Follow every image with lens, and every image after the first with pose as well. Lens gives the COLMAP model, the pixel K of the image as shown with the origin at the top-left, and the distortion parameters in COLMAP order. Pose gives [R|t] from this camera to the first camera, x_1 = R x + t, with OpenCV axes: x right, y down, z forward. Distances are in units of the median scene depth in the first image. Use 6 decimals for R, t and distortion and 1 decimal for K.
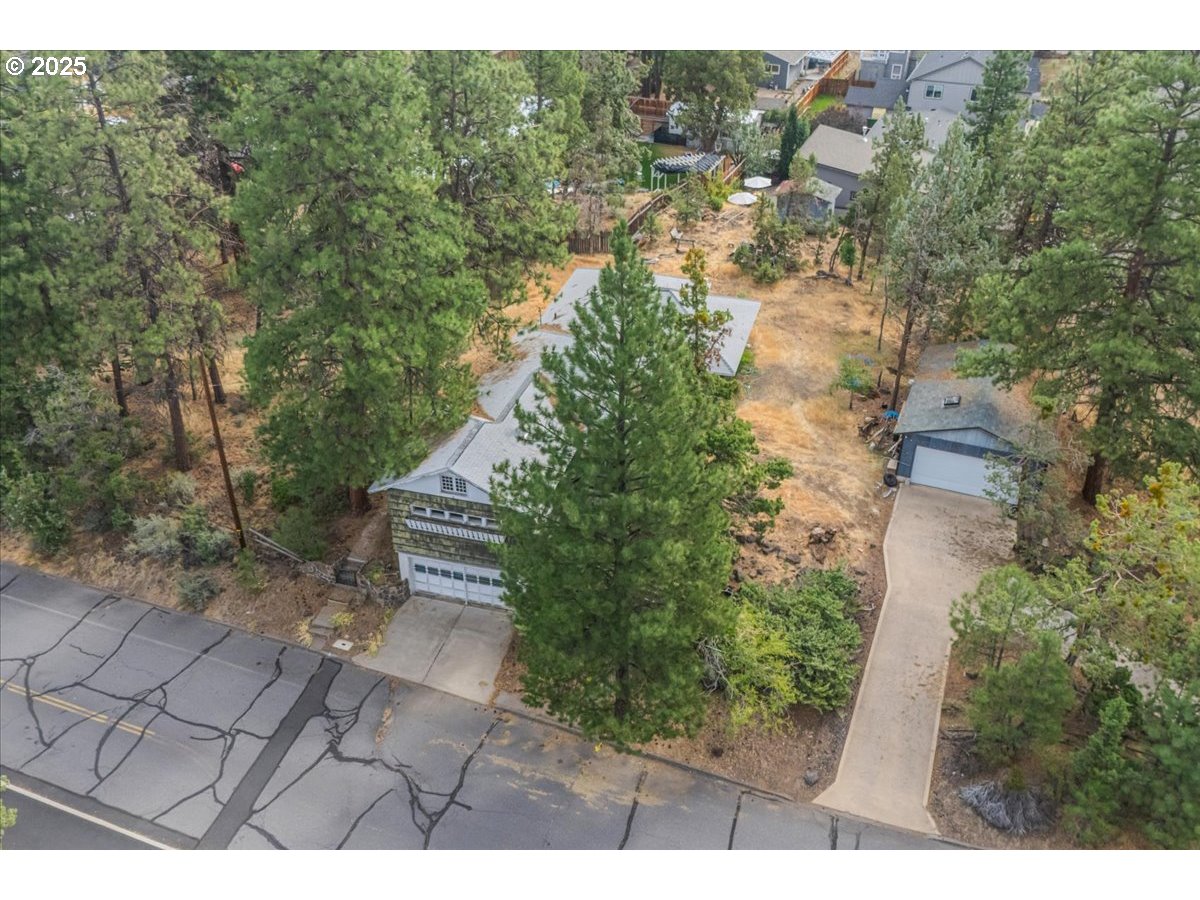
lens RADIAL K [[1044.9, 0, 598.0], [0, 1044.9, 449.4], [0, 0, 1]] dist [0.042707, -0.001974]
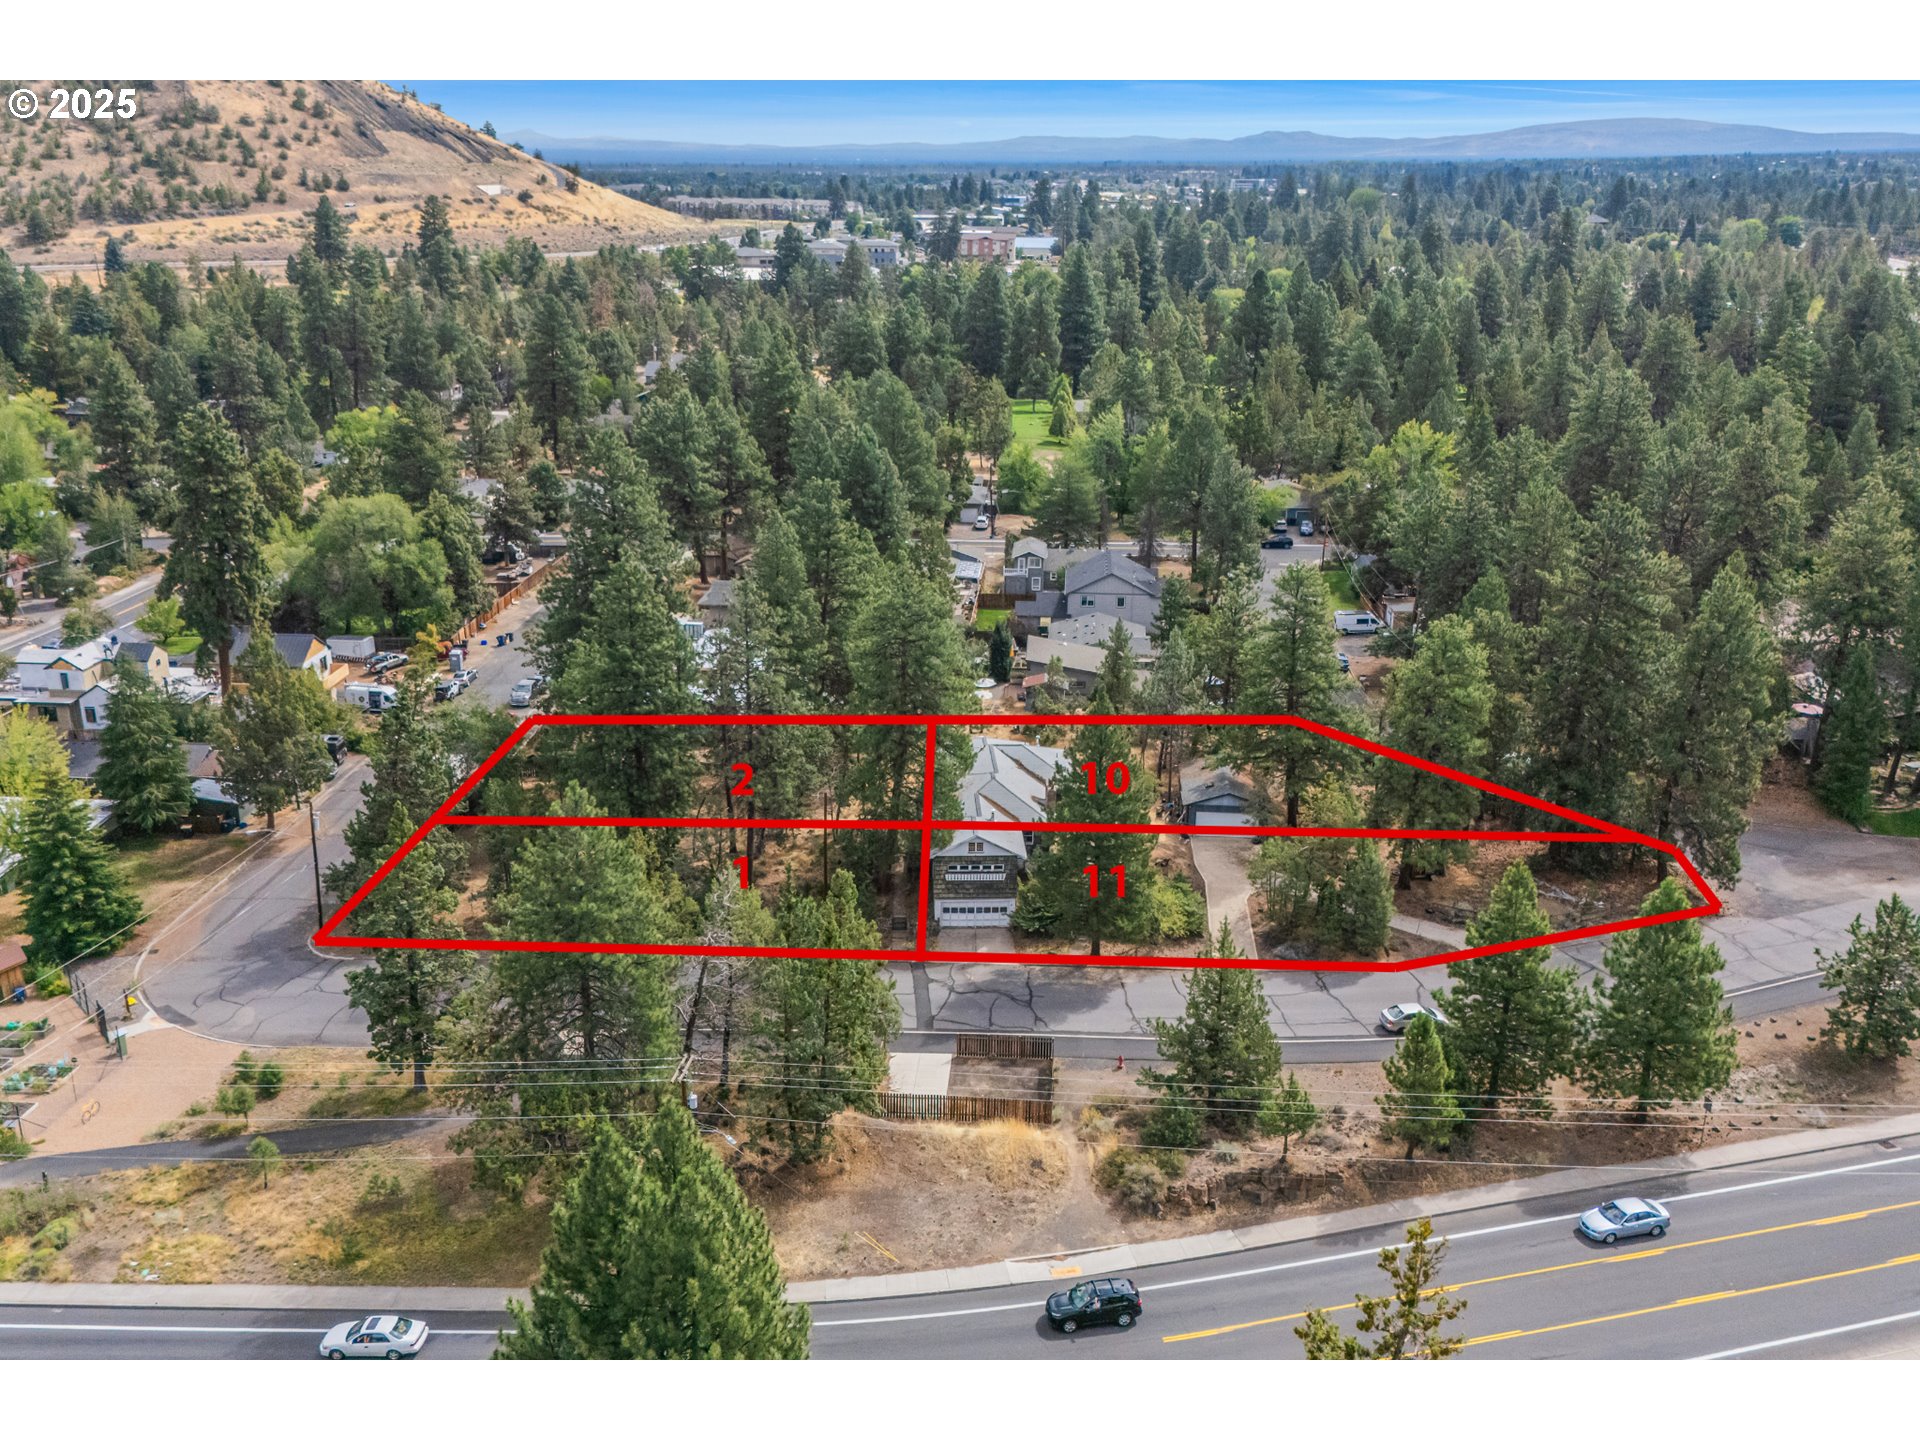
lens RADIAL K [[1671.8, 0, 962.9], [0, 1671.8, 721.6], [0, 0, 1]] dist [0.042707, -0.001974]
pose [[0.943150, -0.089360, 0.320131, -0.986311], [0.163476, 0.963341, -0.212722, 0.402382], [-0.289386, 0.252962, 0.923183, -1.558511]]
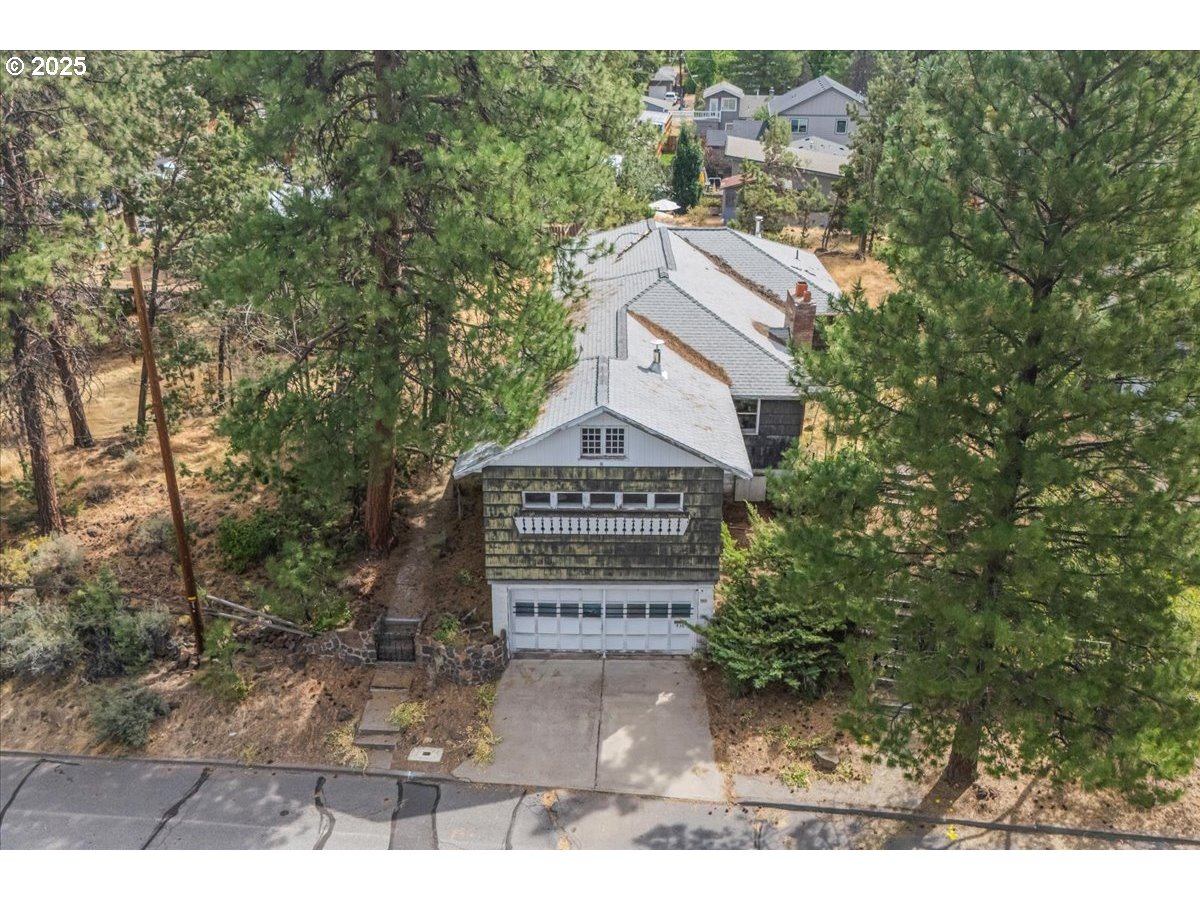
lens RADIAL K [[1044.9, 0, 594.3], [0, 1044.9, 452.0], [0, 0, 1]] dist [0.042707, -0.001974]
pose [[0.963019, -0.106383, 0.247543, -0.278133], [0.143380, 0.980203, -0.136543, 0.115387], [-0.228117, 0.166986, 0.959207, 0.398468]]
